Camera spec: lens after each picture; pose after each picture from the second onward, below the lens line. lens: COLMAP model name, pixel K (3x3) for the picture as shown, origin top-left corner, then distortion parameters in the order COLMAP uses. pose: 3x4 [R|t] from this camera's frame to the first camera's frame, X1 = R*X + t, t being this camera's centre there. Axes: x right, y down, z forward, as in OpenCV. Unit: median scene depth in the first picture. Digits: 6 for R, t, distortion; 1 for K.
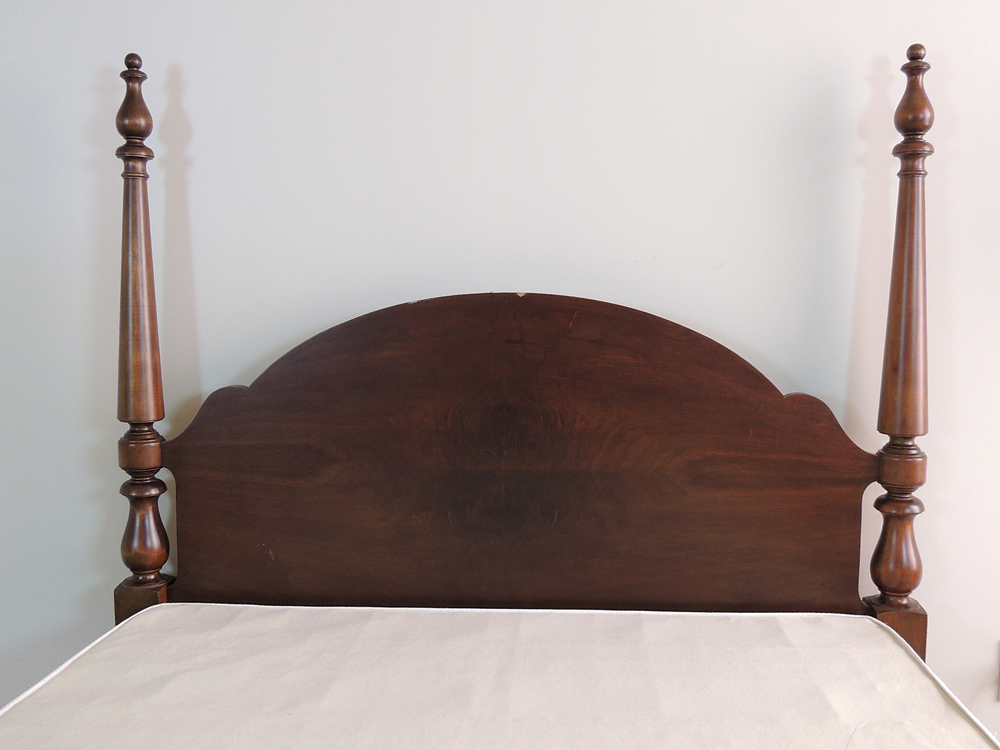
lens RADIAL K [[967.6, 0, 503.1], [0, 967.6, 381.9], [0, 0, 1]] dist [-0.039409, 0.000000]
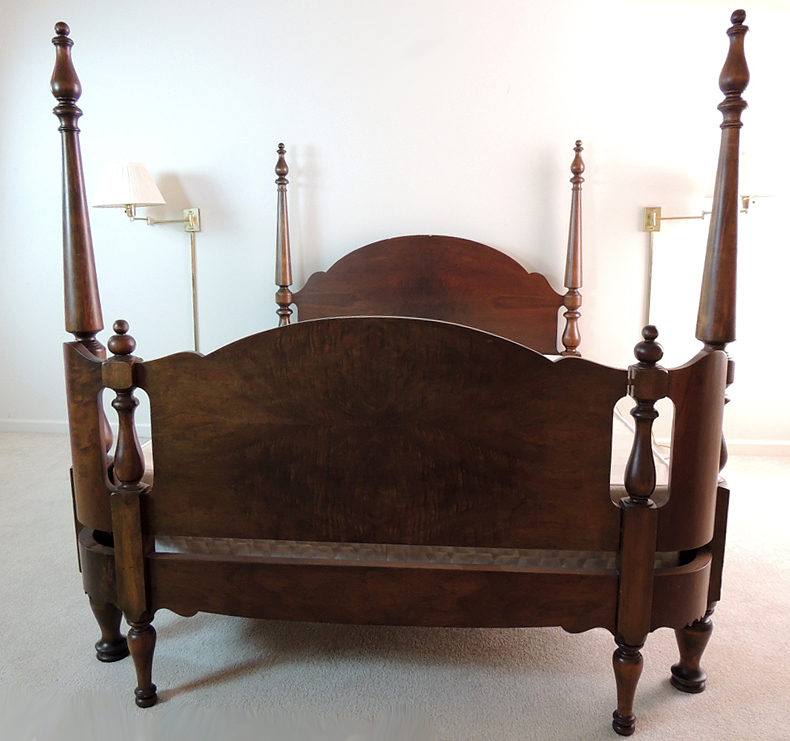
lens RADIAL K [[713.7, 0, 391.4], [0, 713.7, 365.9], [0, 0, 1]] dist [-0.044683, -0.021934]
pose [[0.999232, 0.001904, -0.039142, -0.010606], [0.001288, 0.996684, 0.081358, 0.106883], [0.039167, -0.081346, 0.995916, -0.977906]]
